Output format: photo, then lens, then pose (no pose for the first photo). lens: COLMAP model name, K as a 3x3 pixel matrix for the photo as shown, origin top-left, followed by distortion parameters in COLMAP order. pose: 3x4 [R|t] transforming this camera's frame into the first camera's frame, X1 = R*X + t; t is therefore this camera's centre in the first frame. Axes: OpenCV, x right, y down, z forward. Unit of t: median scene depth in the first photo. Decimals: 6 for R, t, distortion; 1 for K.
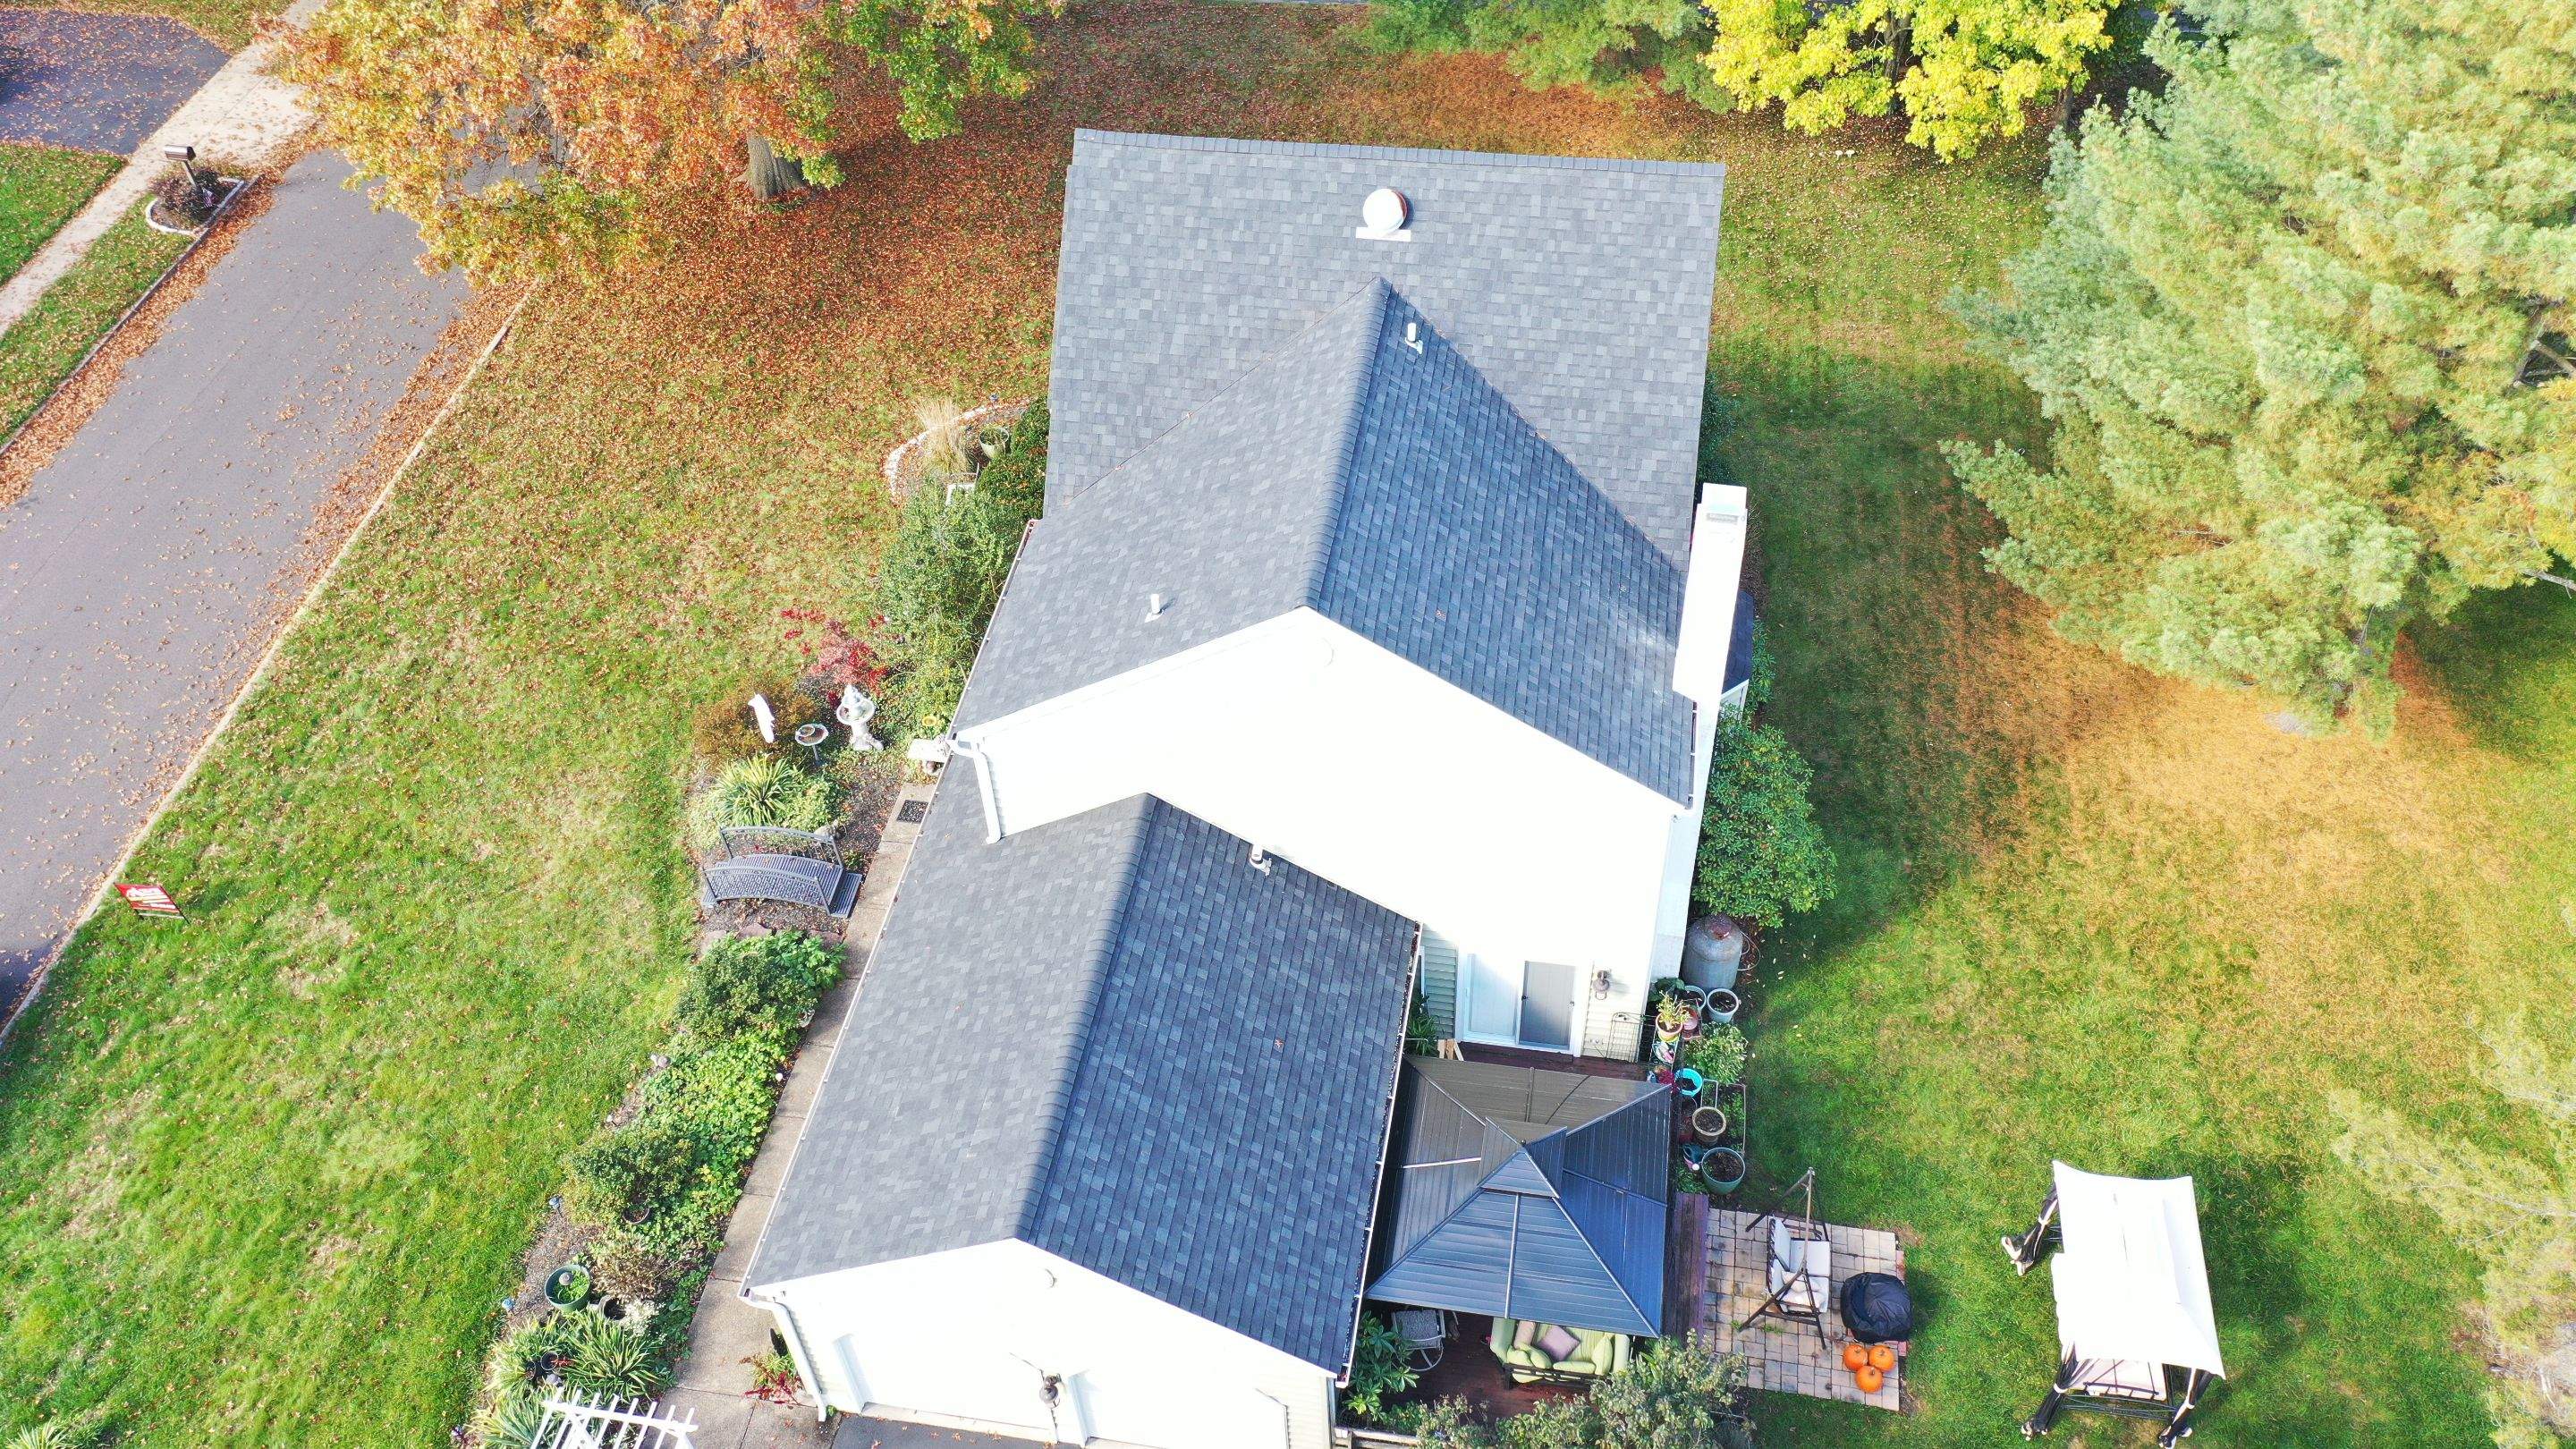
lens RADIAL K [[2043.9, 0, 1291.7], [0, 2043.9, 736.6], [0, 0, 1]] dist [0.011798, -0.003210]
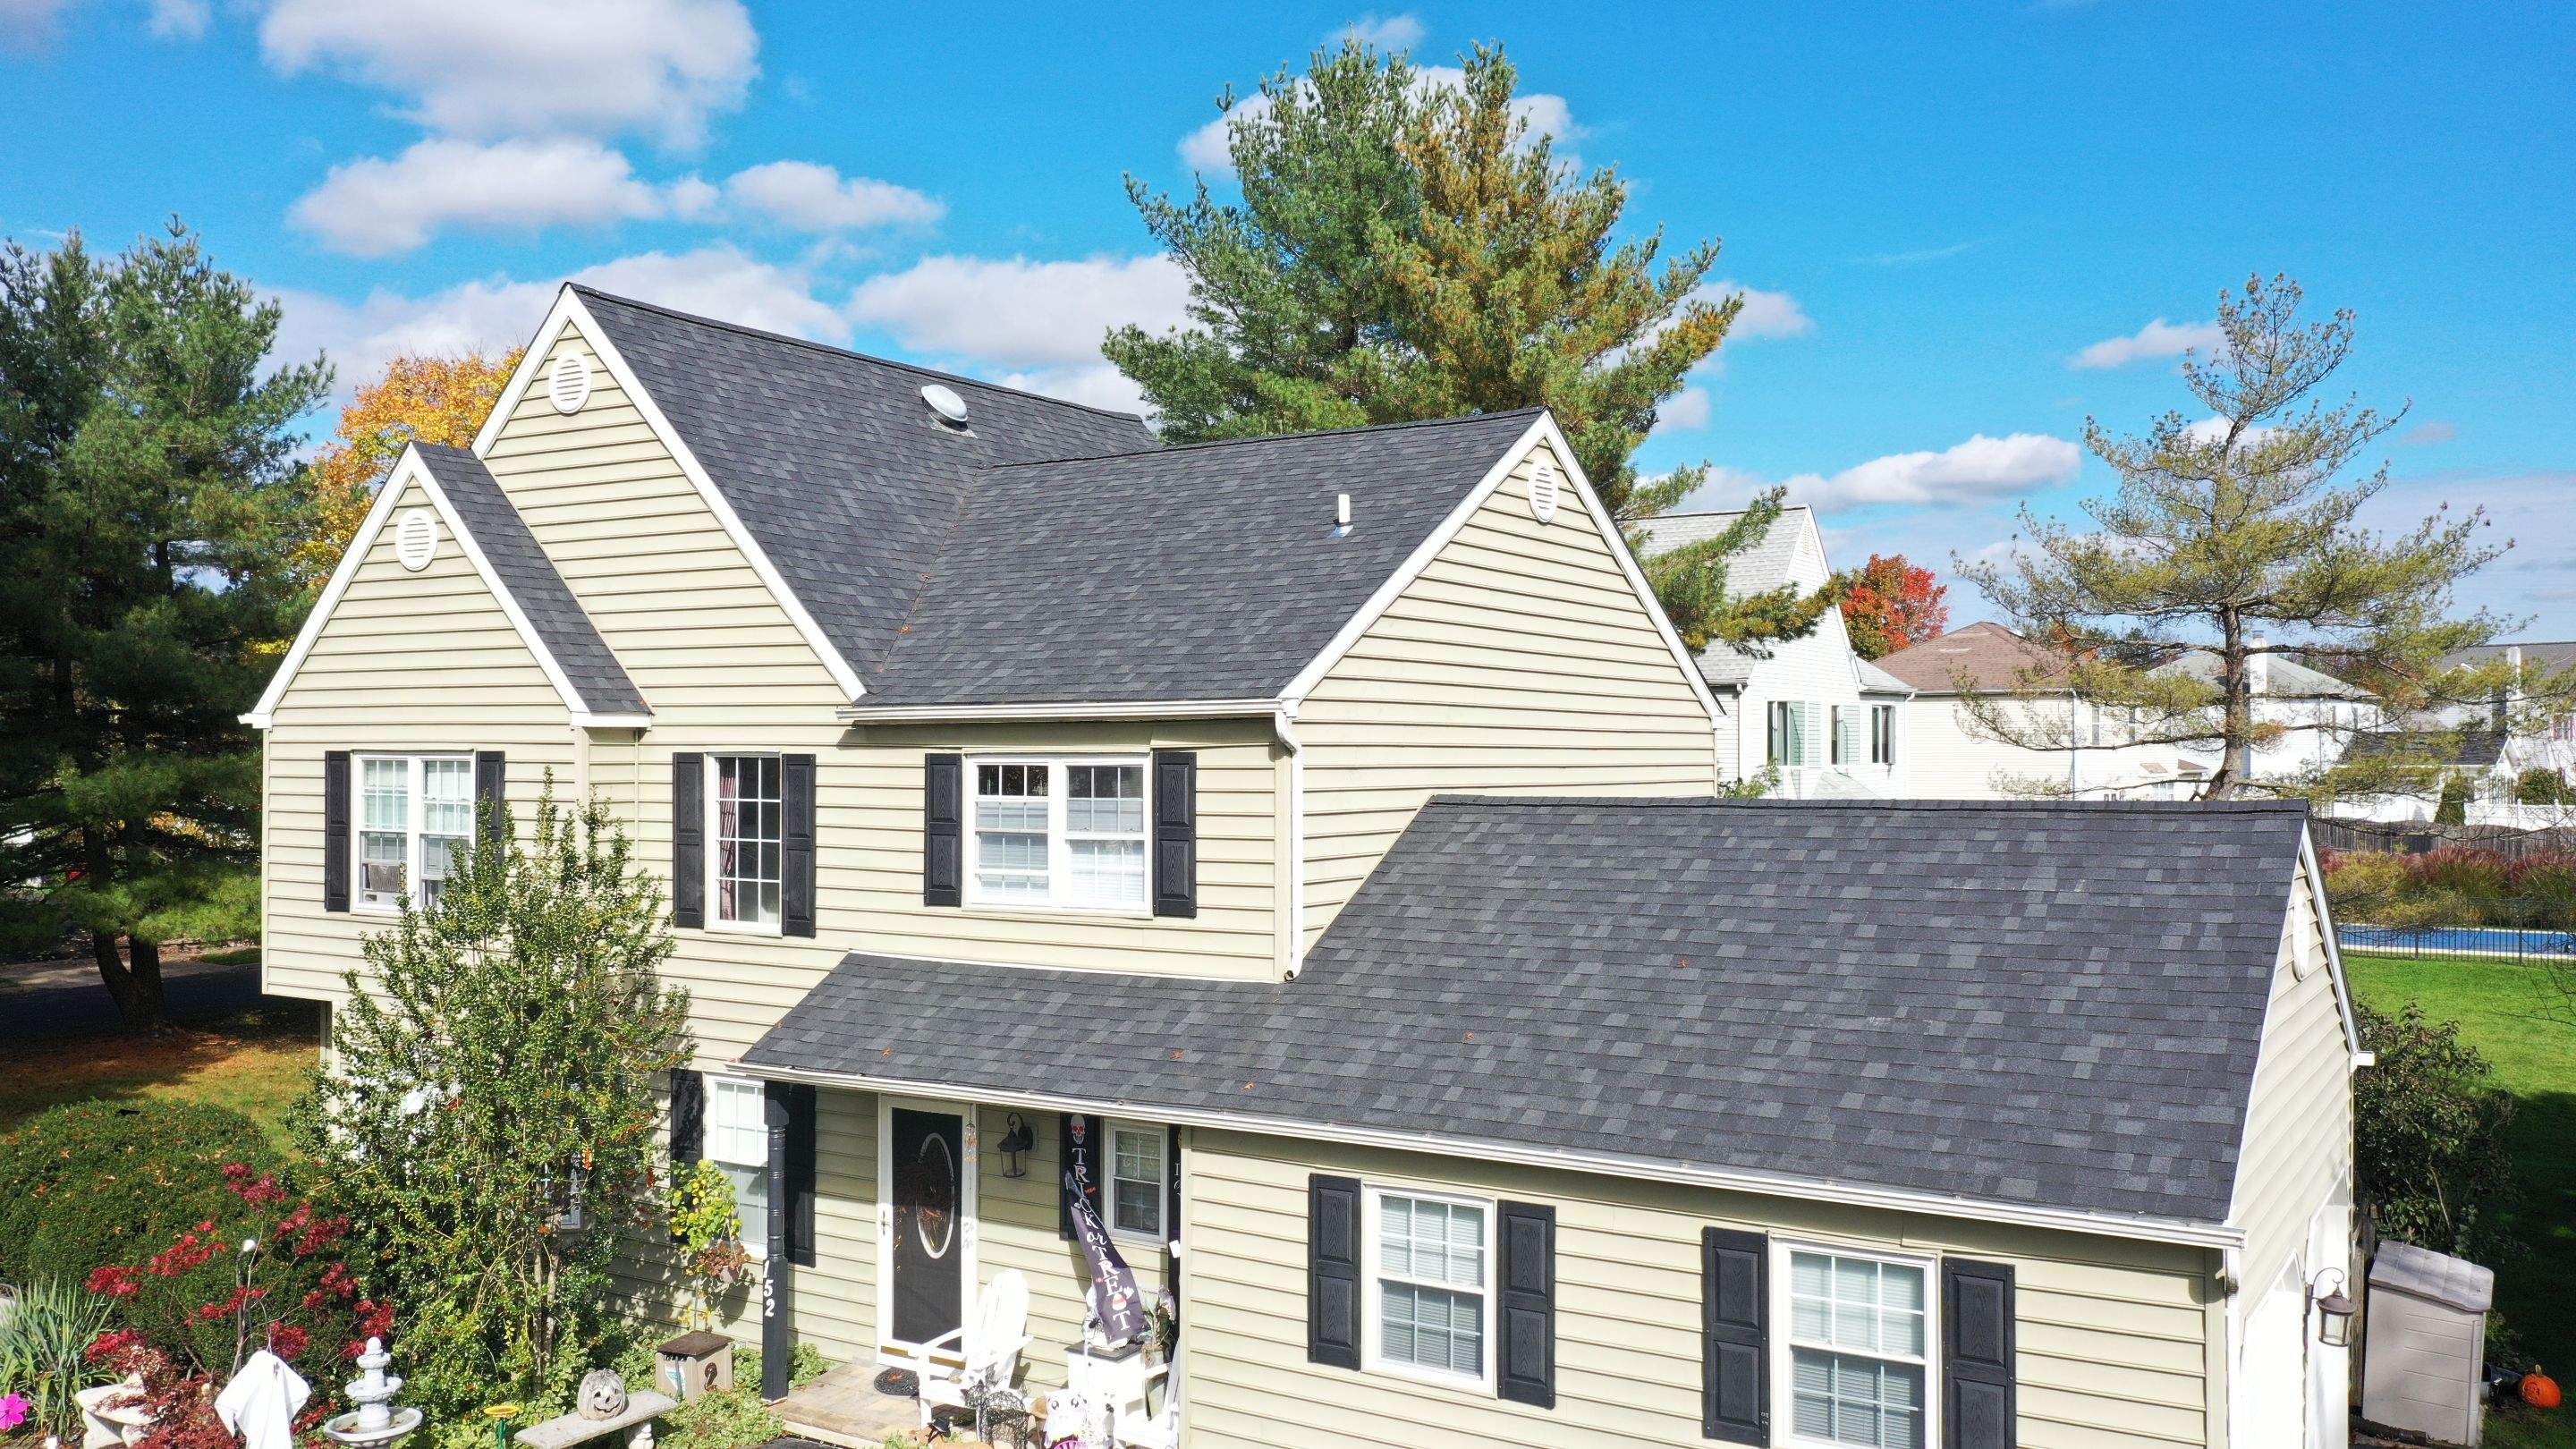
lens RADIAL K [[2043.9, 0, 1300.3], [0, 2043.9, 723.1], [0, 0, 1]] dist [0.011798, -0.003210]
pose [[0.379925, 0.046133, 0.923866, -0.618635], [0.656318, 0.690365, -0.304373, 0.163059], [-0.651847, 0.721989, 0.232009, 0.778455]]
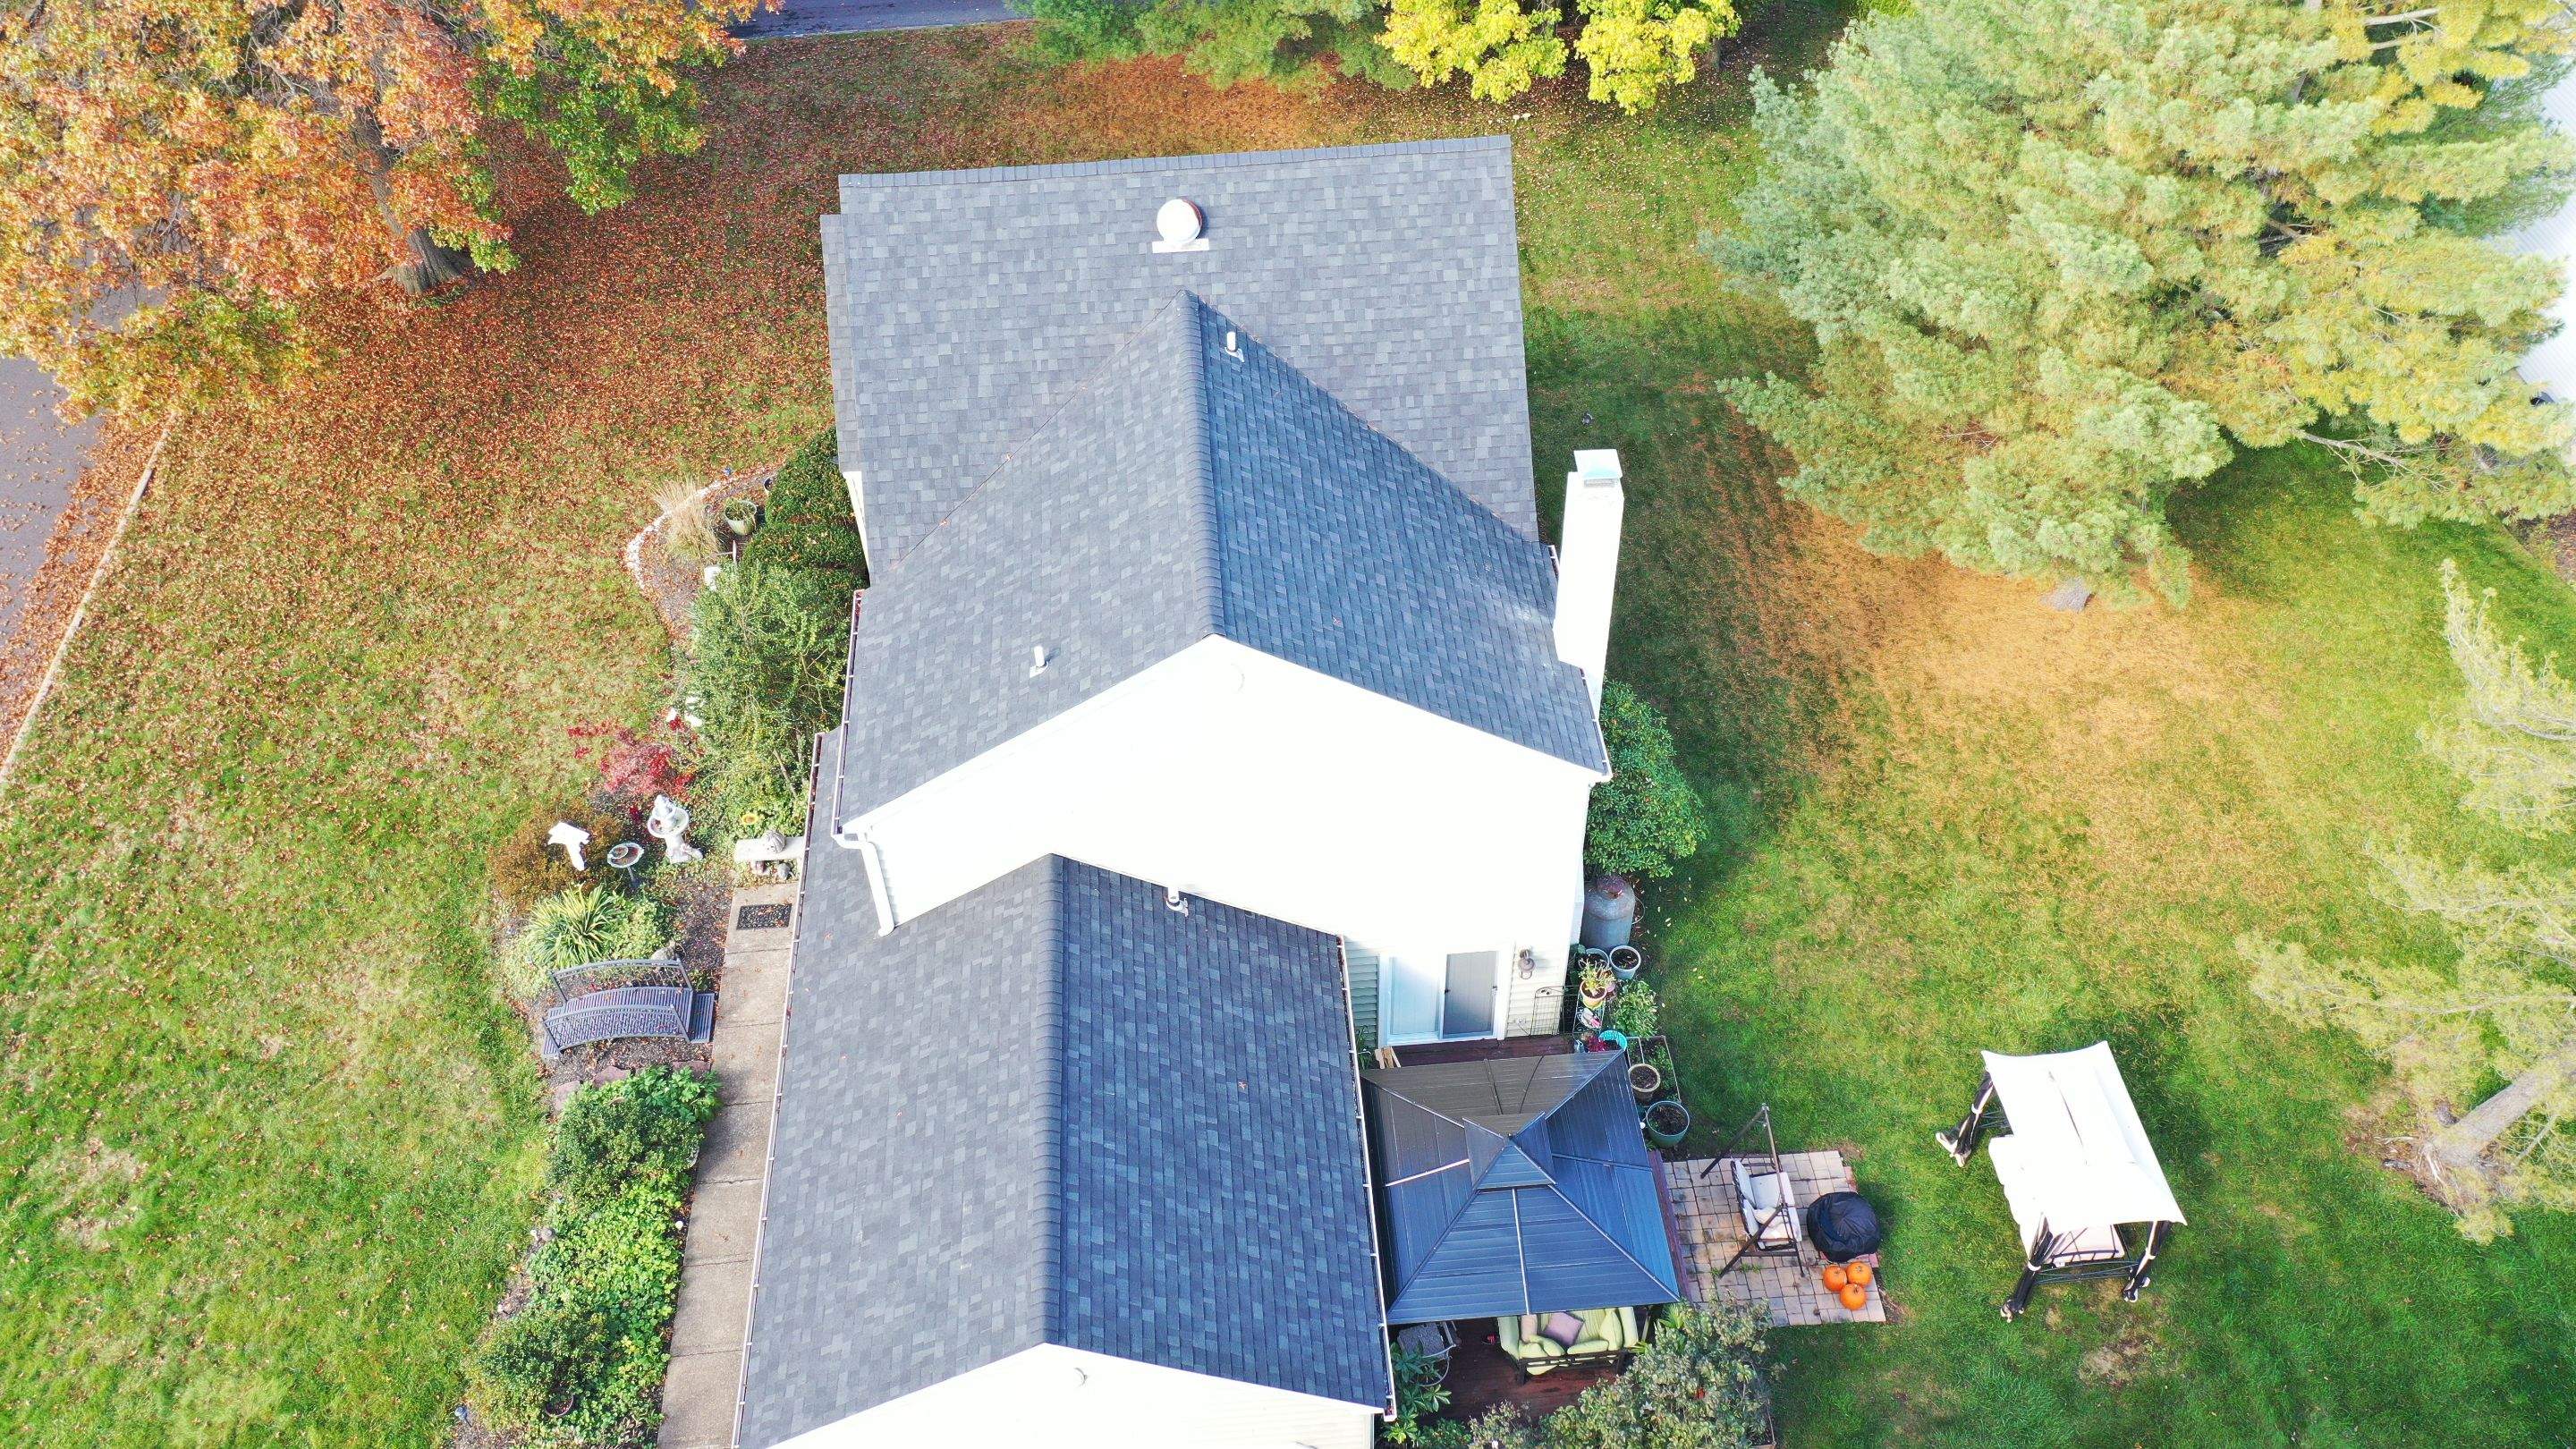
lens RADIAL K [[2043.9, 0, 1292.9], [0, 2043.9, 734.7], [0, 0, 1]] dist [0.011798, -0.003210]
pose [[0.970796, -0.163841, 0.175247, -0.108079], [0.164553, 0.986312, 0.010561, -0.016950], [-0.174578, 0.018585, 0.984468, 0.034987]]
